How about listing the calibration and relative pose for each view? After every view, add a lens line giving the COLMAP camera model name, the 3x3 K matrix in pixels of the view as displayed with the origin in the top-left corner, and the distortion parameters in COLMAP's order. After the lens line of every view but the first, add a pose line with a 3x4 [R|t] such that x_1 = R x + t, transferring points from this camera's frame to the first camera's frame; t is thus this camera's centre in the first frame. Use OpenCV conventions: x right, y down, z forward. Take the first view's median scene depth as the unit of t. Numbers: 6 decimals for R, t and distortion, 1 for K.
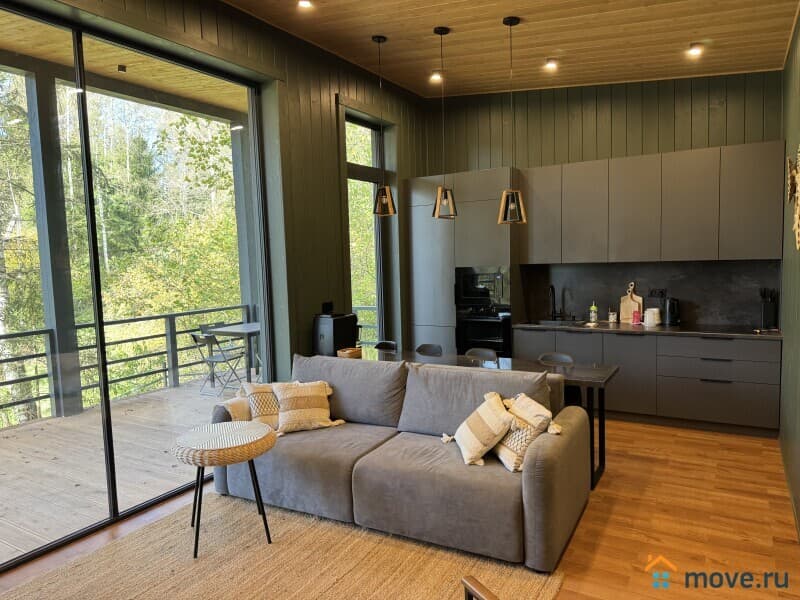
lens RADIAL K [[565.0, 0, 396.5], [0, 565.0, 297.2], [0, 0, 1]] dist [0.055689, -0.055625]
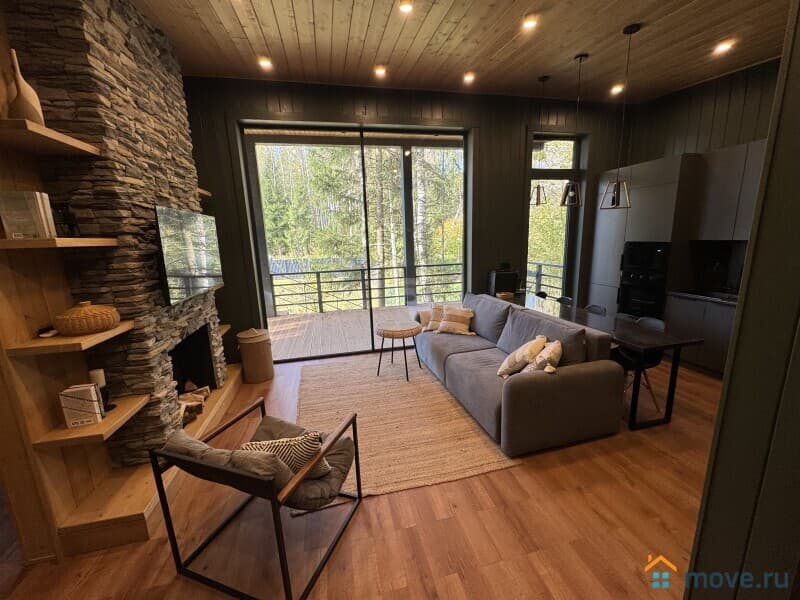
lens RADIAL K [[319.2, 0, 400.8], [0, 319.2, 297.8], [0, 0, 1]] dist [-0.000137, 0.000682]
pose [[0.692164, 0.144502, -0.707126, 0.386526], [-0.040925, 0.986034, 0.161439, -0.032444], [0.720579, -0.082803, 0.688411, 0.165425]]
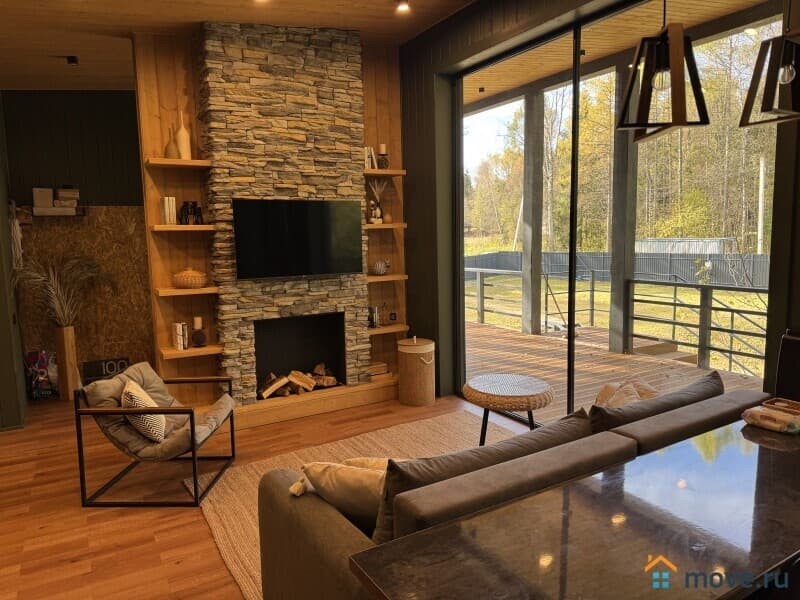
lens RADIAL K [[565.0, 0, 396.4], [0, 565.0, 303.4], [0, 0, 1]] dist [0.055689, -0.055625]
pose [[-0.485212, 0.150064, -0.861423, 0.560421], [-0.027685, 0.982033, 0.186669, -0.088731], [0.873958, 0.114423, -0.472339, 0.993746]]
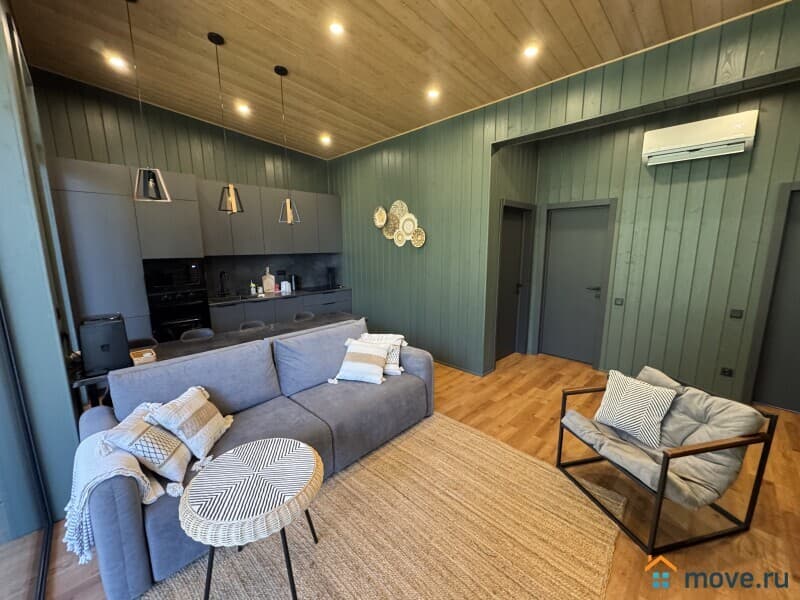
lens RADIAL K [[319.2, 0, 401.3], [0, 319.2, 299.3], [0, 0, 1]] dist [-0.000137, 0.000682]
pose [[0.255338, -0.135765, 0.957272, -0.479953], [0.070029, 0.990088, 0.121740, -0.024971], [-0.964312, 0.035952, 0.262315, 0.517920]]
